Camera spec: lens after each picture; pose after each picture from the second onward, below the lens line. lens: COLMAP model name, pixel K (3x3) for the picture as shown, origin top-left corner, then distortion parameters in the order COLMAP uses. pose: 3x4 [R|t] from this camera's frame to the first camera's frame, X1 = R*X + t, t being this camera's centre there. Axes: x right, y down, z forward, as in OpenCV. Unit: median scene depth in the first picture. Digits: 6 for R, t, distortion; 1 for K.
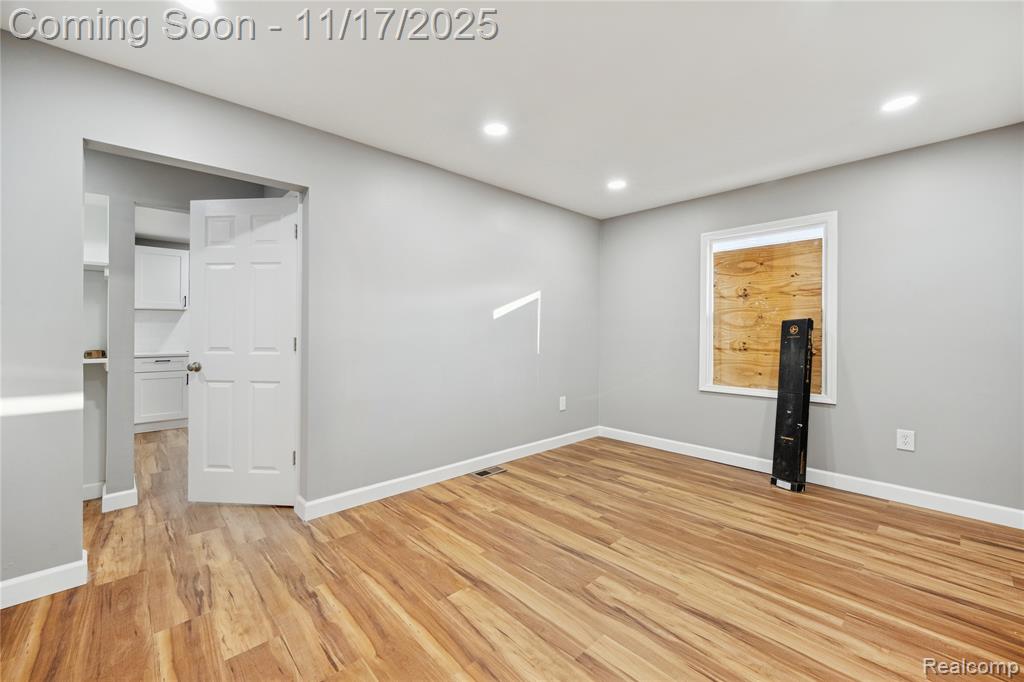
lens RADIAL K [[409.5, 0, 510.9], [0, 409.5, 332.2], [0, 0, 1]] dist [-0.007151, -0.000235]
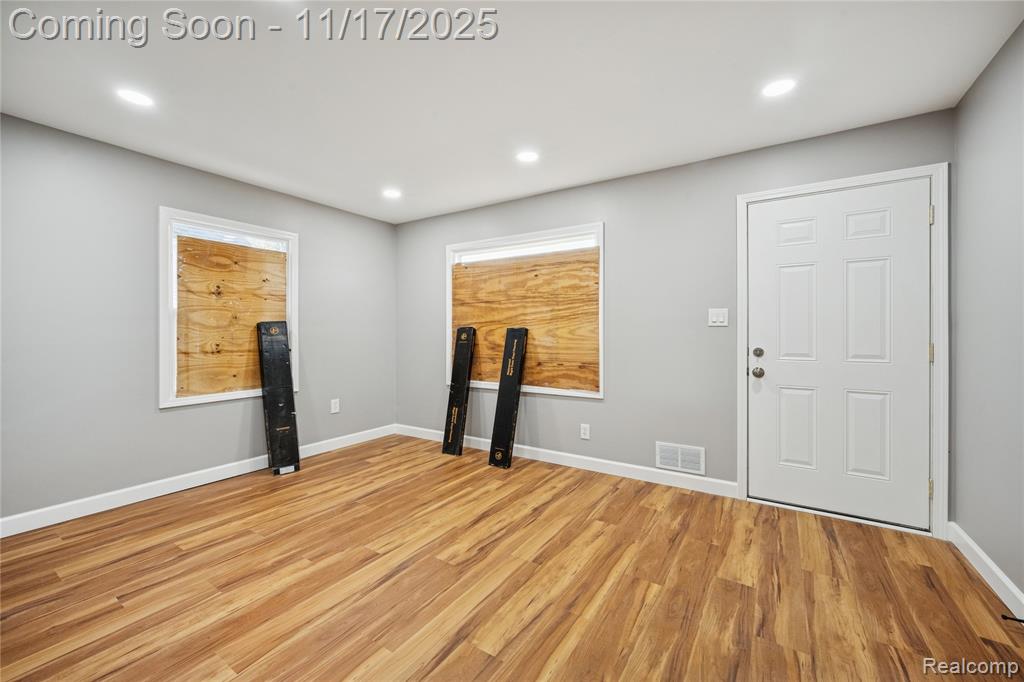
lens RADIAL K [[409.5, 0, 511.1], [0, 409.5, 337.6], [0, 0, 1]] dist [-0.007151, -0.000235]
pose [[-0.245174, -0.015559, 0.969354, -0.556289], [0.002734, 0.999856, 0.016740, -0.003737], [-0.969475, 0.006755, -0.245096, 0.680588]]
